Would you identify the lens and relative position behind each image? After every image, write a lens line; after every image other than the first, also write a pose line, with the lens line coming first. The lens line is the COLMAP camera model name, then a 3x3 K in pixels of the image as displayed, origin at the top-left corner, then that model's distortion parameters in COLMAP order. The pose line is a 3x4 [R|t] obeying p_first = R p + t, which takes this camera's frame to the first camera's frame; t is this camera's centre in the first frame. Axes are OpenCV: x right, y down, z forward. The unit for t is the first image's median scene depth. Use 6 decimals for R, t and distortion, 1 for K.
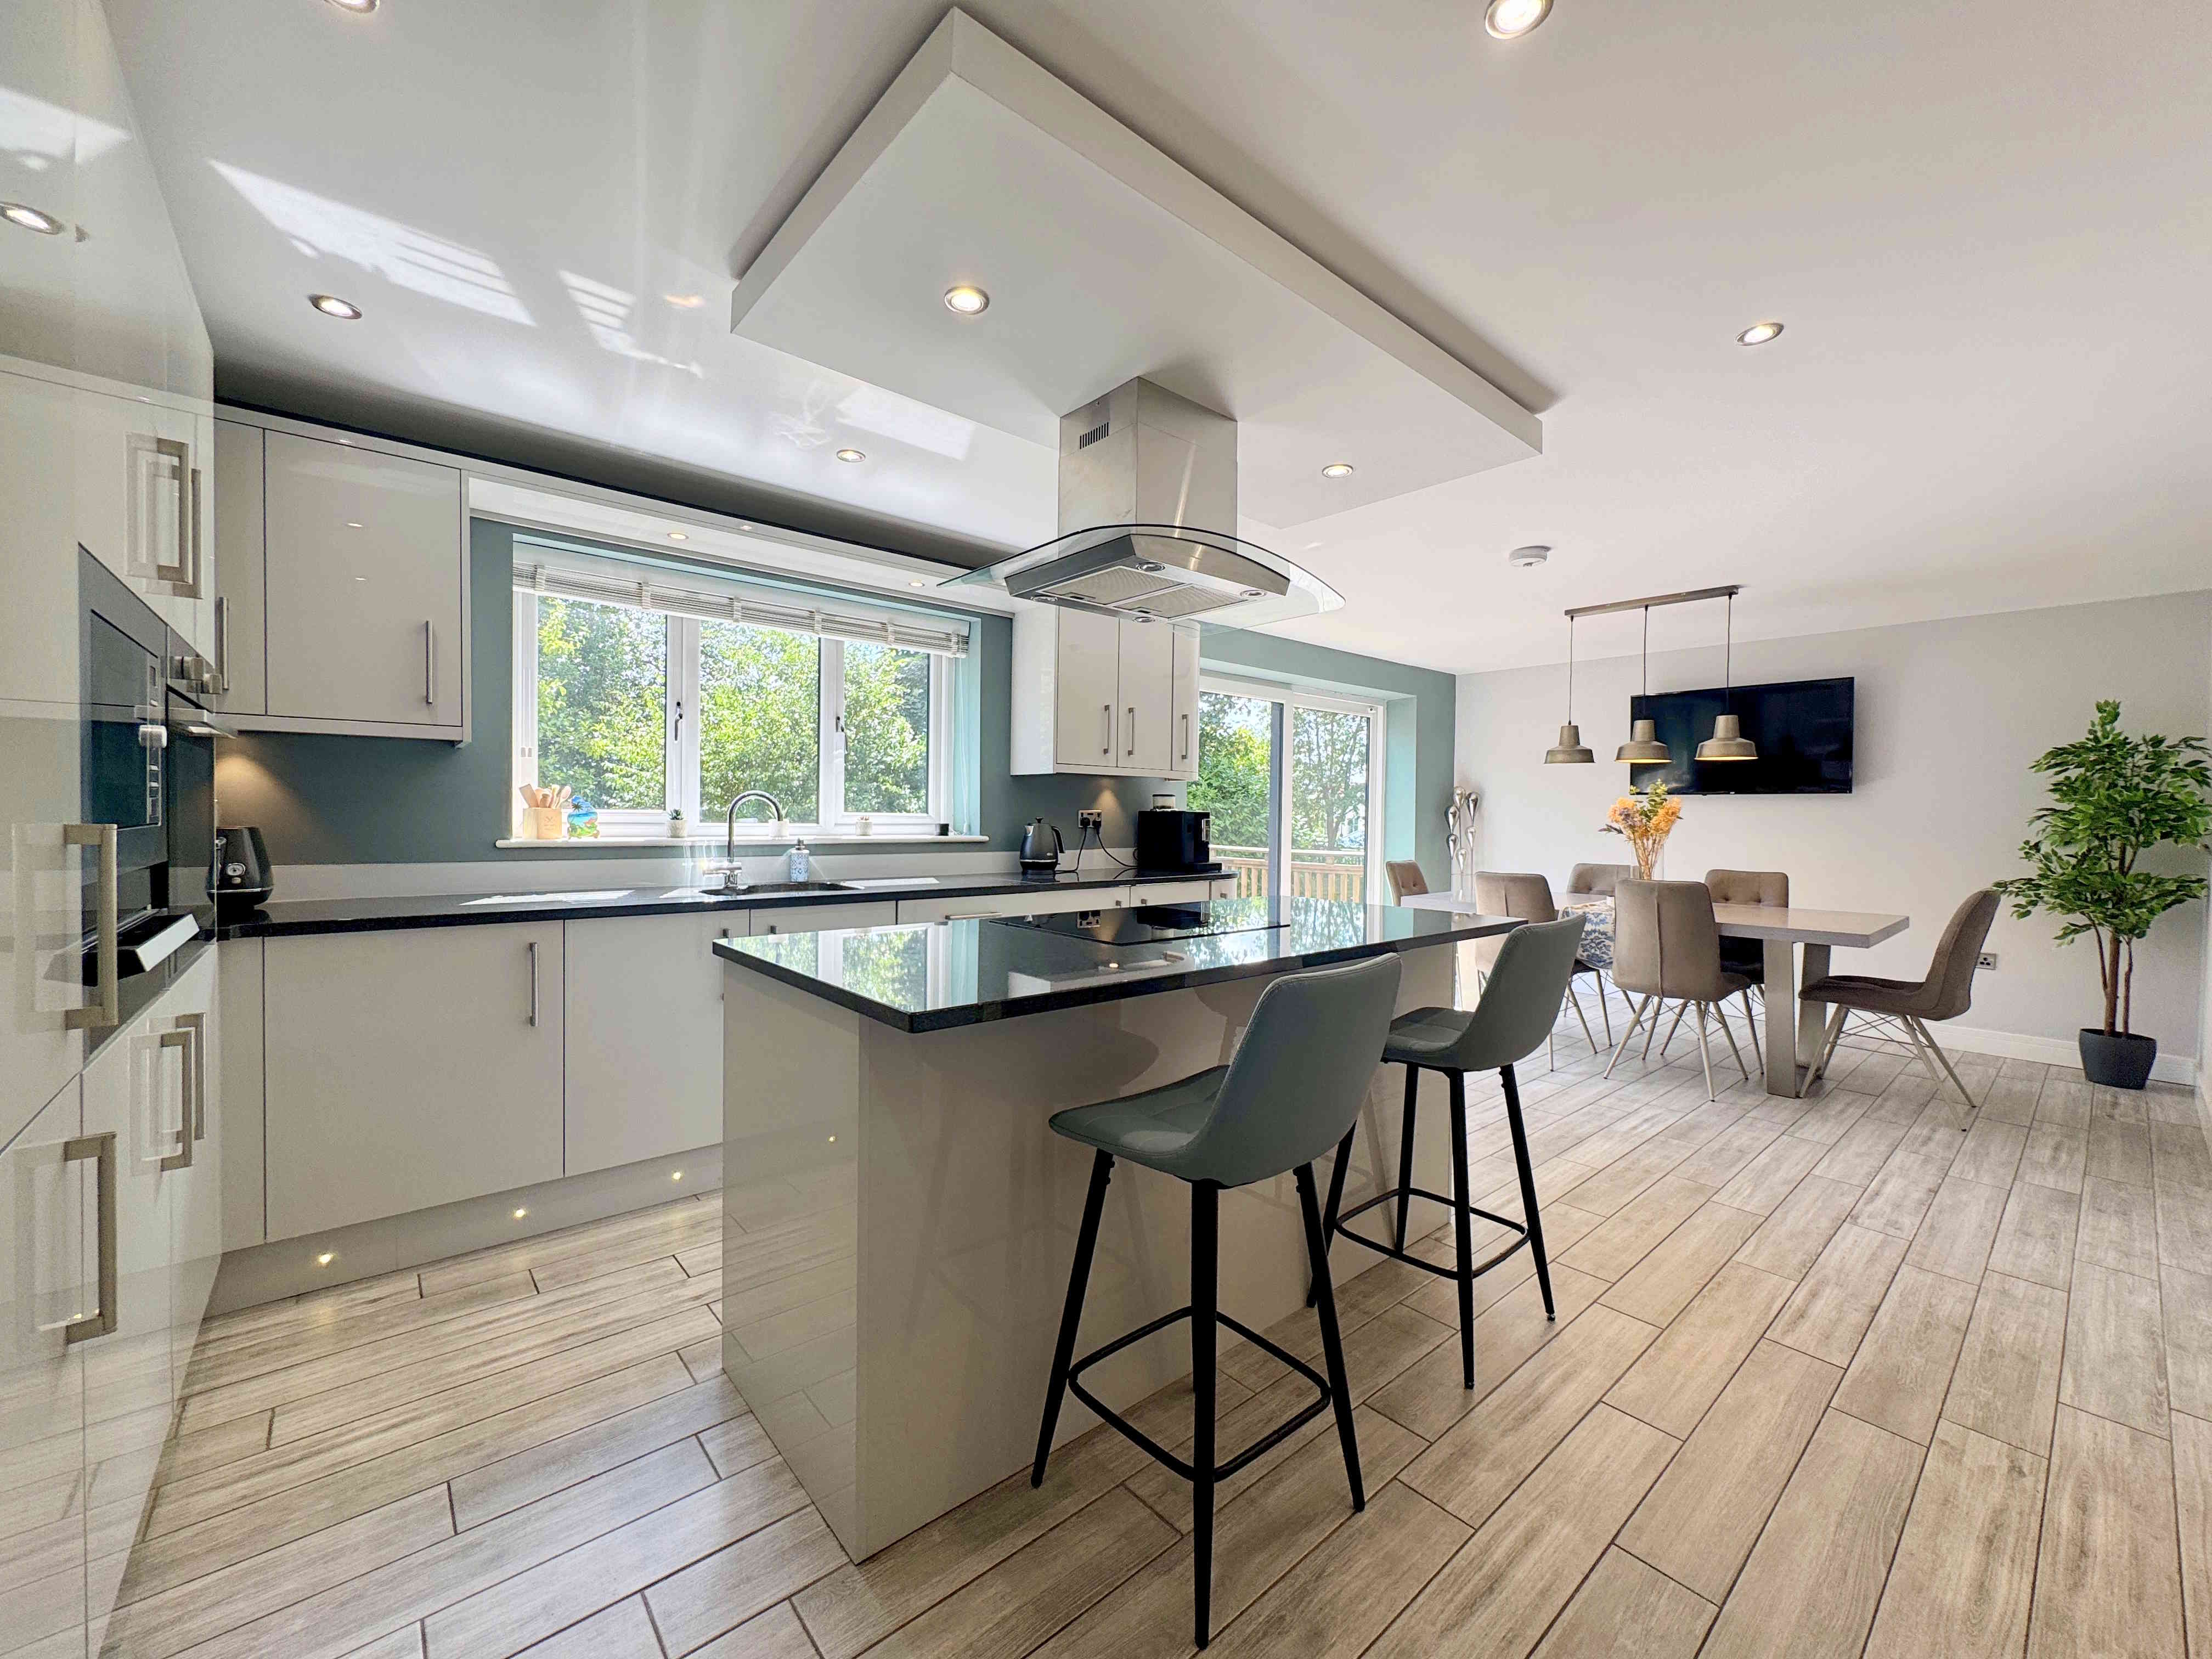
lens RADIAL K [[883.2, 0, 1106.0], [0, 883.2, 830.4], [0, 0, 1]] dist [-0.002323, 0.000835]
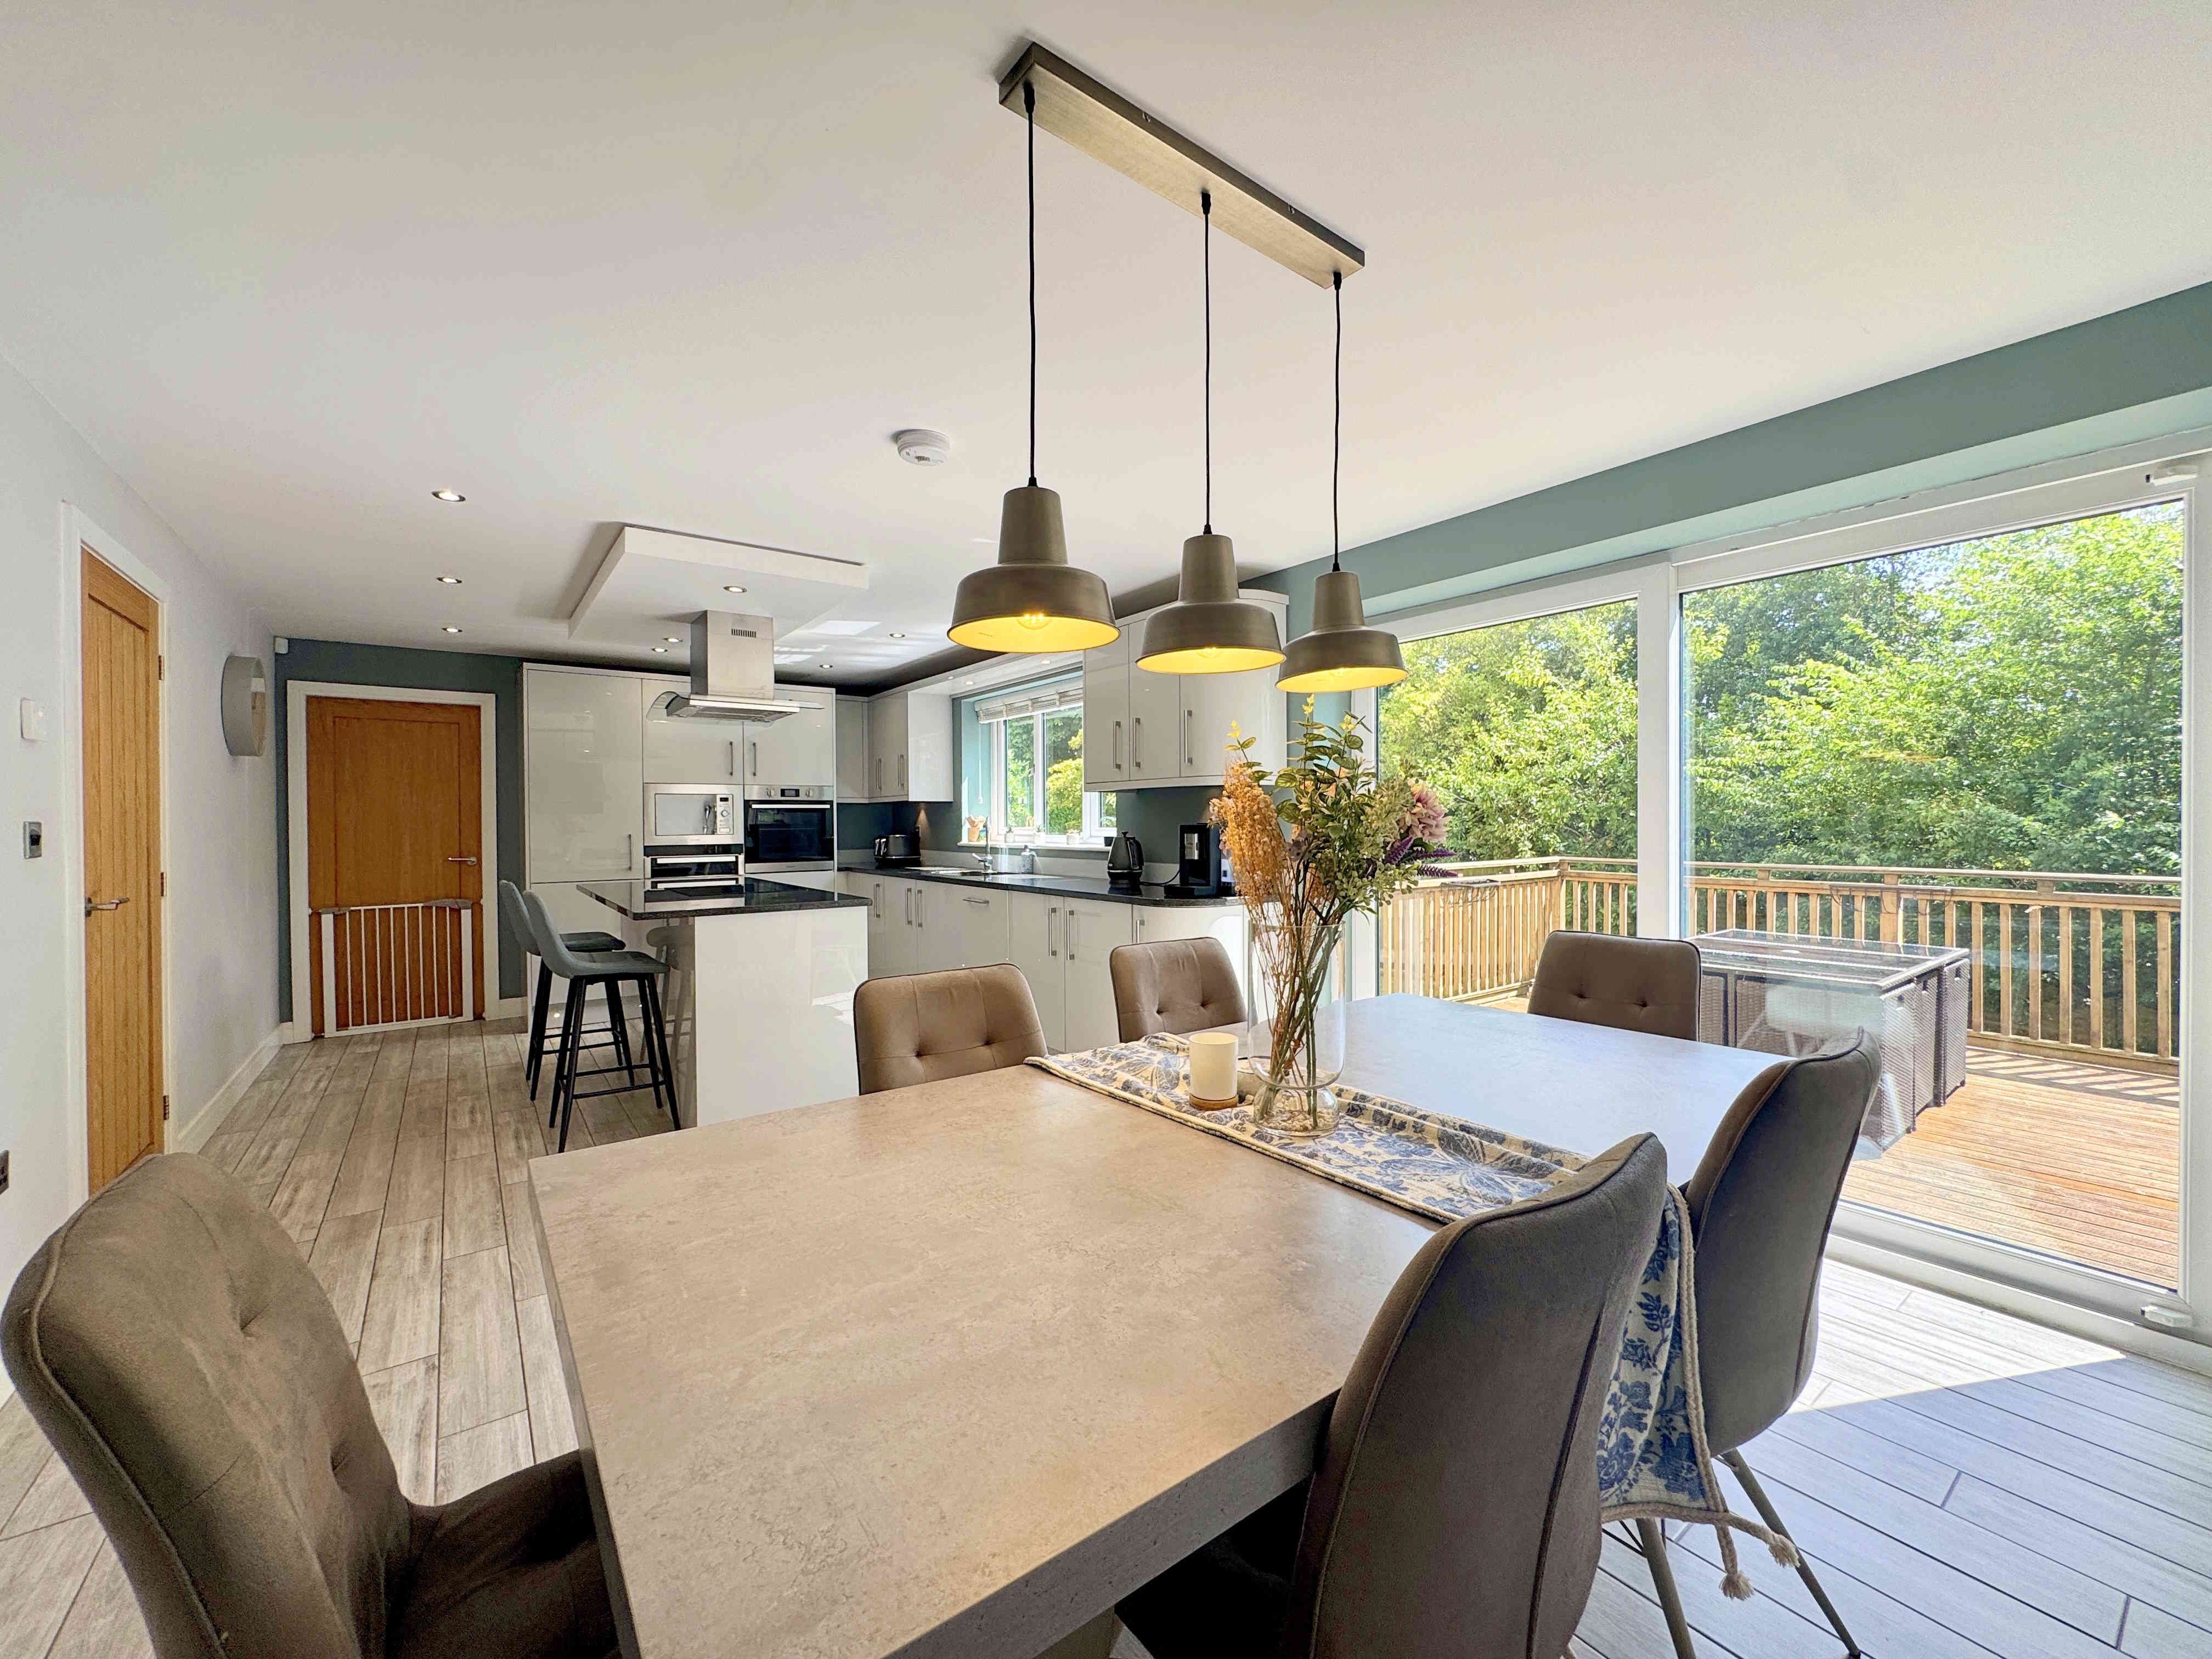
lens RADIAL K [[883.2, 0, 1108.8], [0, 883.2, 828.0], [0, 0, 1]] dist [-0.002323, 0.000835]
pose [[-0.074144, -0.004325, -0.997238, 1.032246], [-0.012315, 0.999918, -0.003421, -0.015528], [0.997172, 0.012027, -0.074191, 1.078408]]
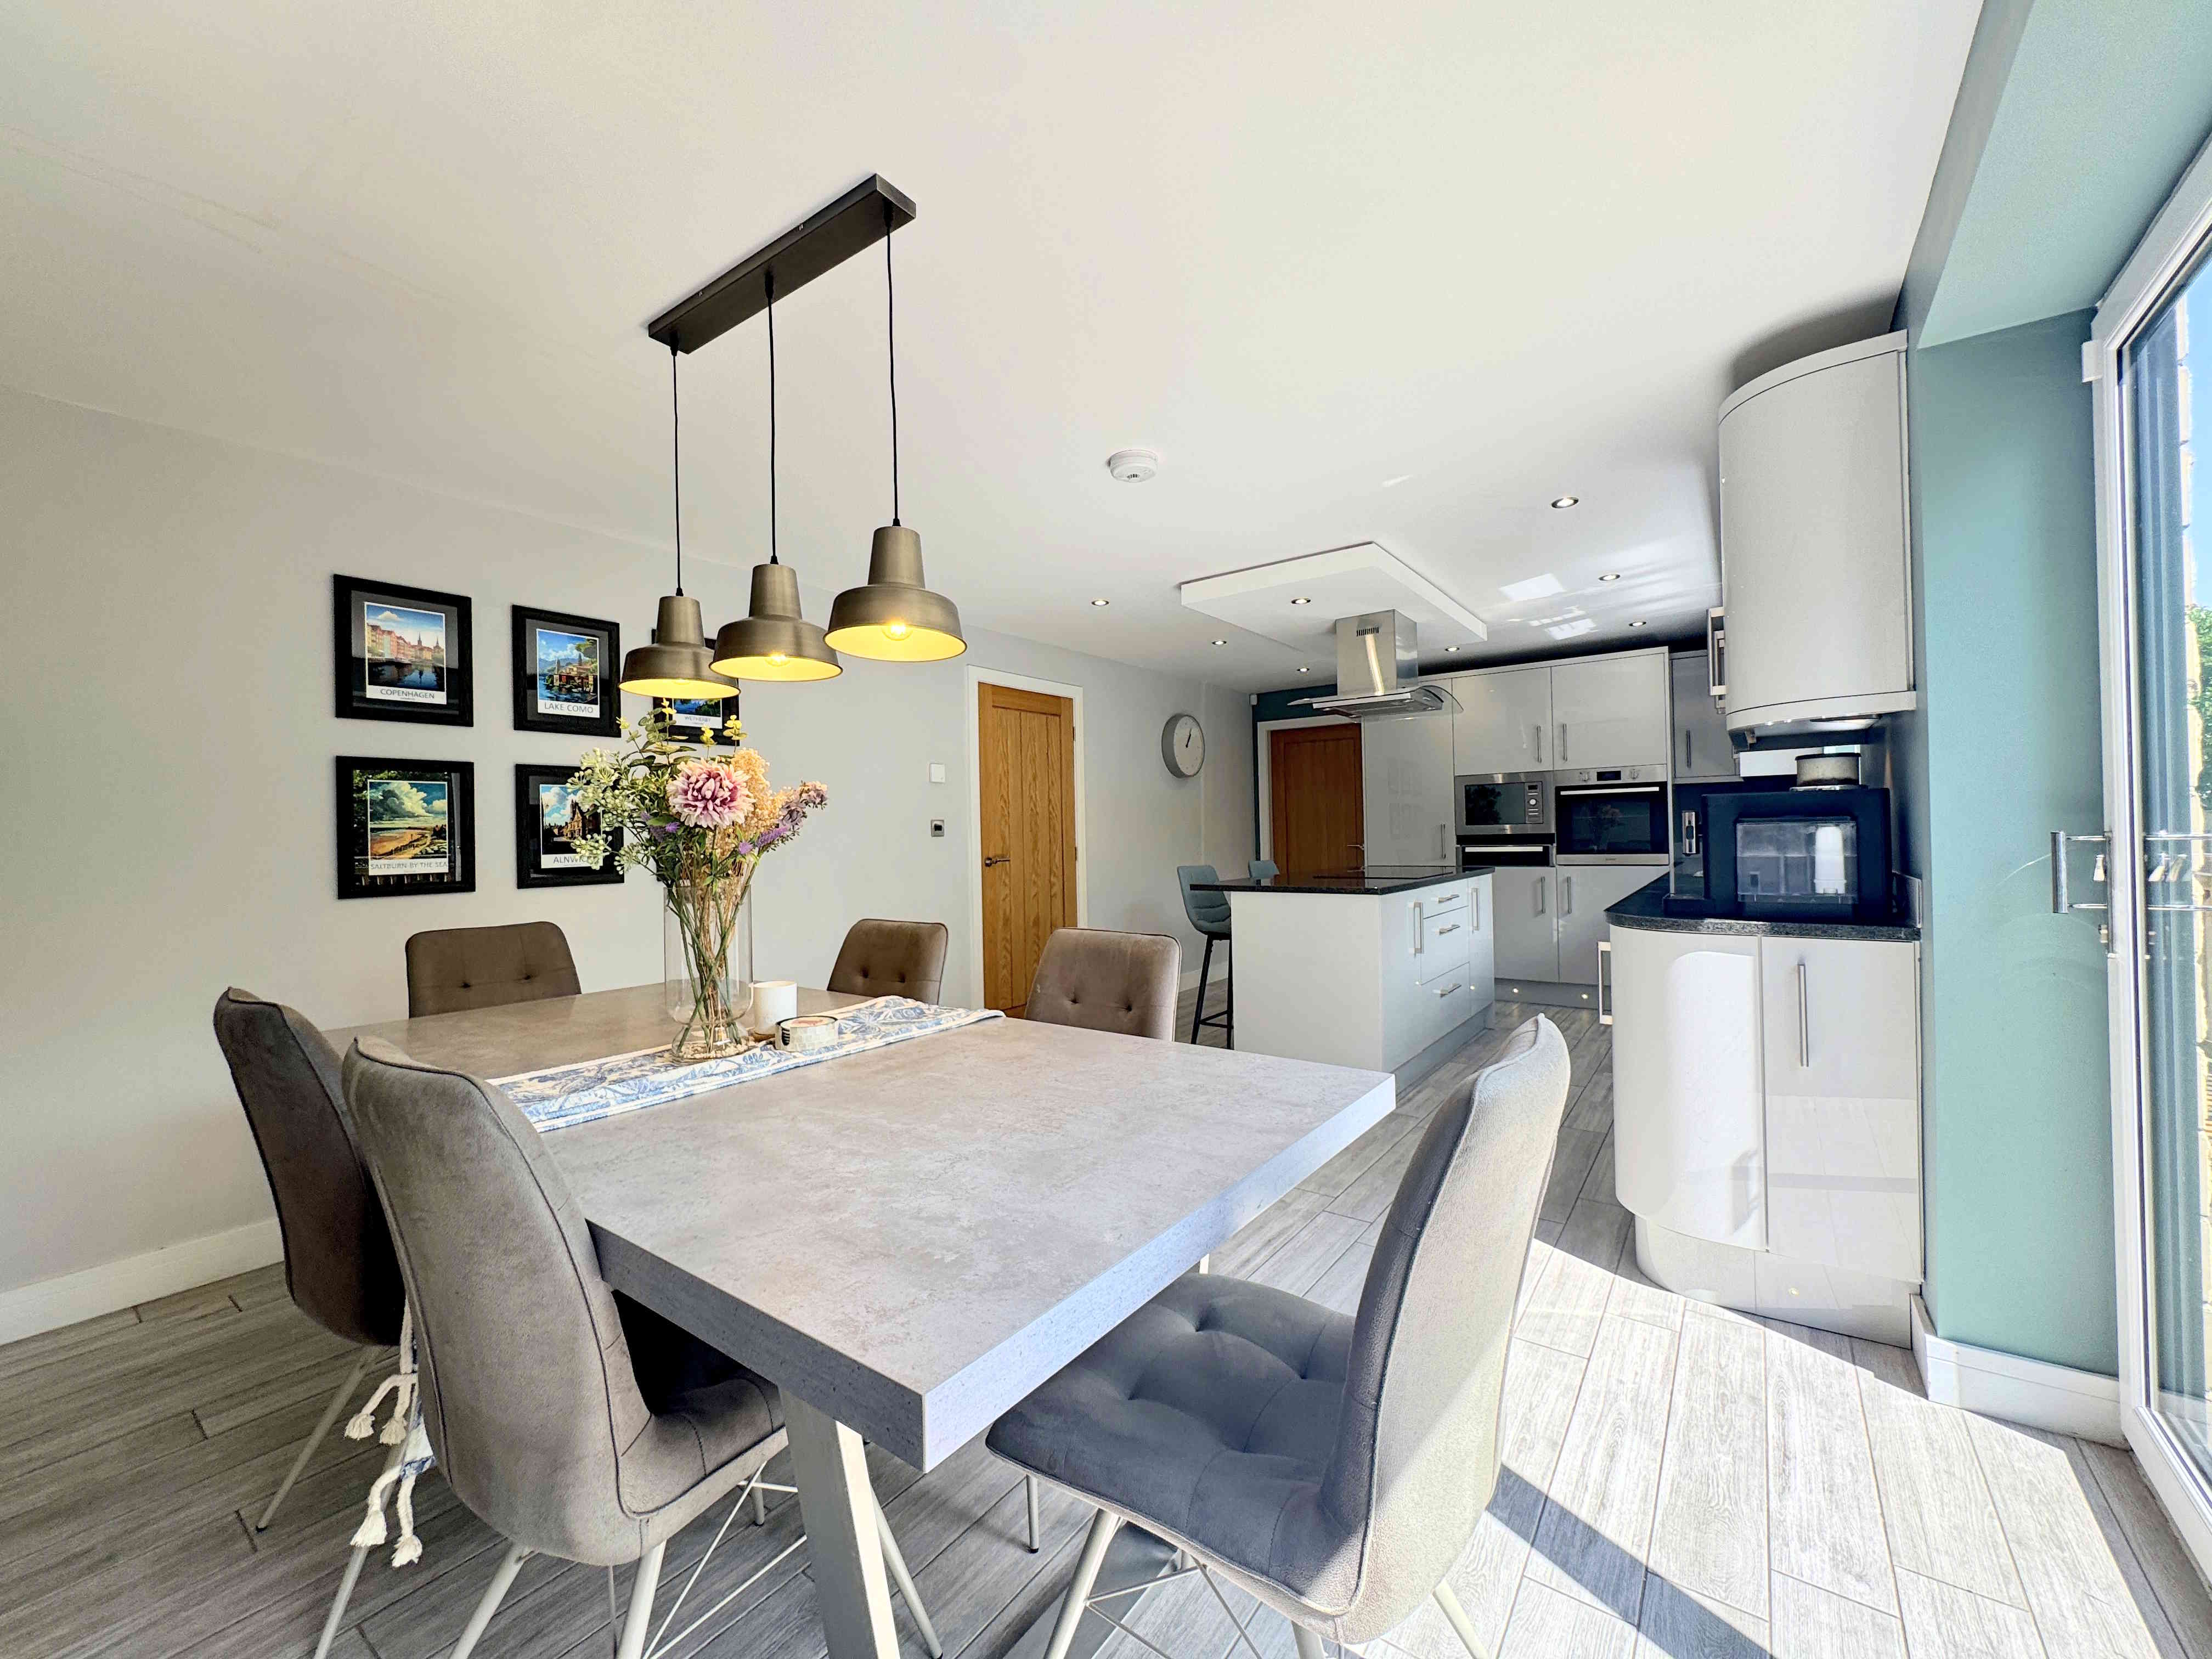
lens RADIAL K [[883.2, 0, 1085.8], [0, 883.2, 823.4], [0, 0, 1]] dist [-0.002323, 0.000835]
pose [[-0.978257, 0.004827, -0.207338, 0.618737], [0.003816, 0.999979, 0.005275, -0.012657], [0.207359, 0.004369, -0.978255, 1.566154]]
